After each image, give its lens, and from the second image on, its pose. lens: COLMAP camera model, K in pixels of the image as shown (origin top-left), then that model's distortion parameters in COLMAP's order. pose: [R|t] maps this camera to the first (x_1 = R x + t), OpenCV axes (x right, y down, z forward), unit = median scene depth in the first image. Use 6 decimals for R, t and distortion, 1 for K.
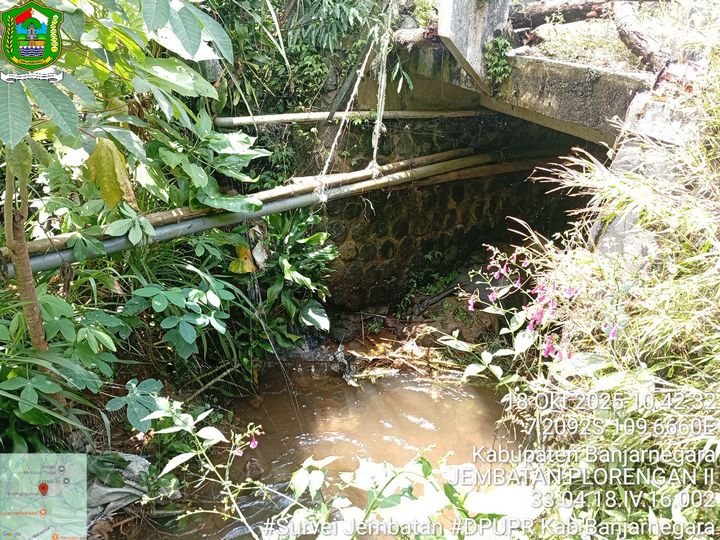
lens RADIAL K [[550.1, 0, 356.5], [0, 550.1, 271.0], [0, 0, 1]] dist [0.094936, -0.200206]
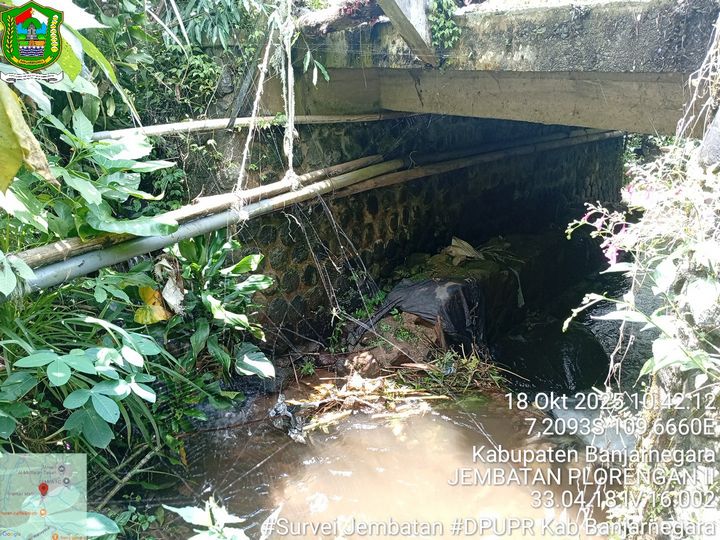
lens RADIAL K [[550.1, 0, 356.1], [0, 550.1, 270.7], [0, 0, 1]] dist [0.094936, -0.200206]
pose [[0.957441, -0.144885, 0.249629, -0.115228], [0.166136, 0.983881, -0.066163, 0.029226], [-0.236019, 0.104819, 0.966079, 0.177460]]
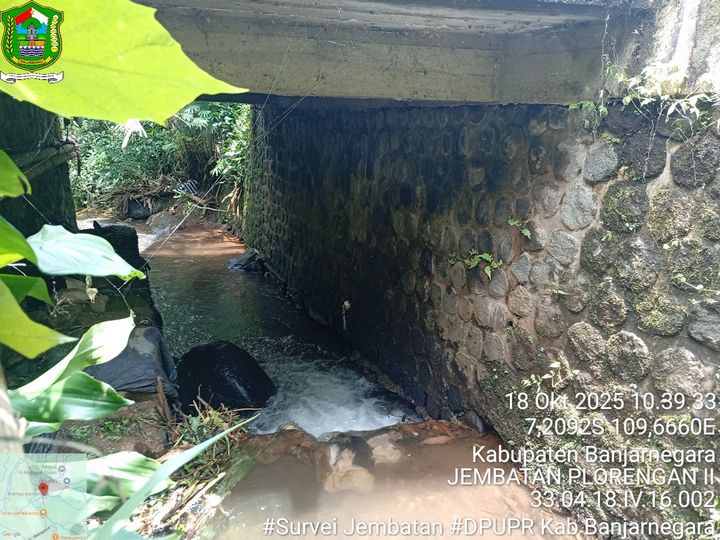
lens RADIAL K [[550.1, 0, 357.0], [0, 550.1, 269.9], [0, 0, 1]] dist [0.094936, -0.200206]
pose [[0.165926, -0.285043, 0.944044, -0.322390], [0.400434, 0.894312, 0.199647, -0.099550], [-0.901178, 0.344900, 0.262531, 0.718023]]
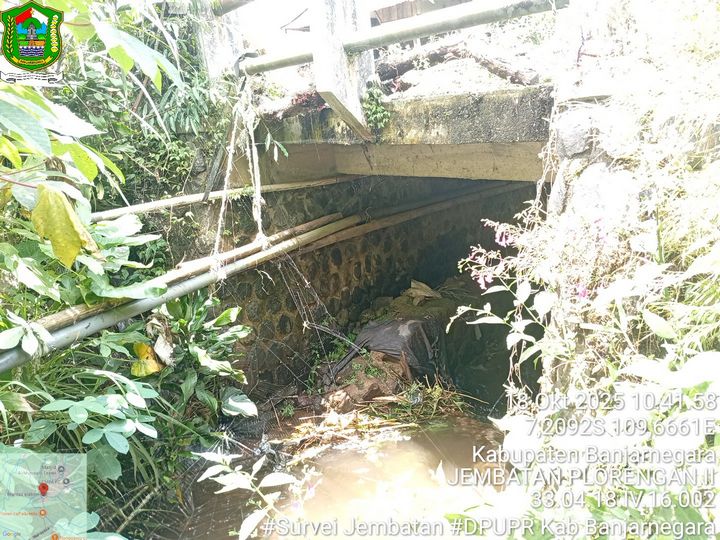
lens RADIAL K [[550.1, 0, 354.5], [0, 550.1, 270.4], [0, 0, 1]] dist [0.094936, -0.200206]
pose [[0.932859, -0.194668, 0.303114, -0.131265], [0.247960, 0.957355, -0.148279, 0.055417], [-0.261322, 0.213484, 0.941348, 0.049727]]
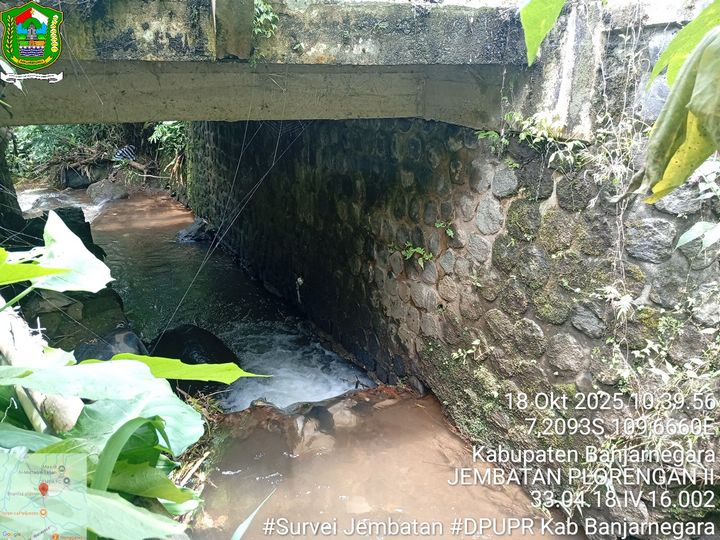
lens RADIAL K [[550.1, 0, 357.5], [0, 550.1, 269.3], [0, 0, 1]] dist [0.094936, -0.200206]
pose [[0.054899, -0.395991, 0.916612, -0.405068], [0.431228, 0.837373, 0.335930, -0.214135], [-0.900571, 0.376827, 0.216734, 0.656032]]
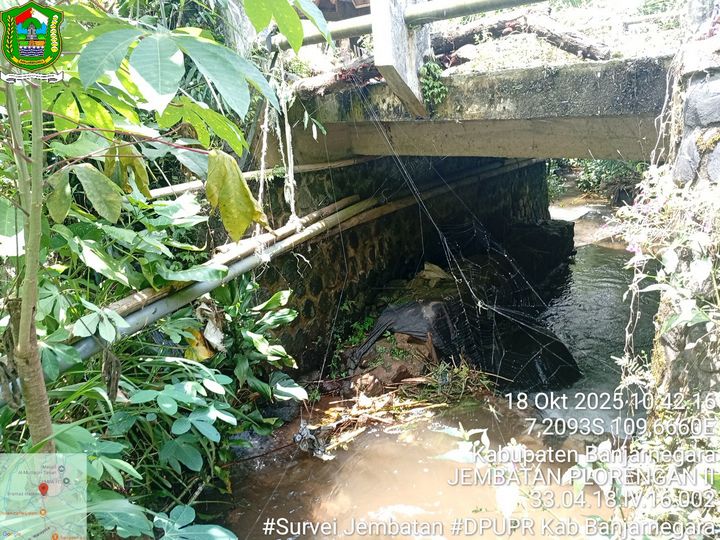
lens RADIAL K [[550.1, 0, 354.6], [0, 550.1, 271.7], [0, 0, 1]] dist [0.094936, -0.200206]
pose [[0.900887, -0.221009, 0.373574, -0.269626], [0.277304, 0.955176, -0.103639, 0.024676], [-0.333924, 0.196960, 0.921793, 0.112108]]
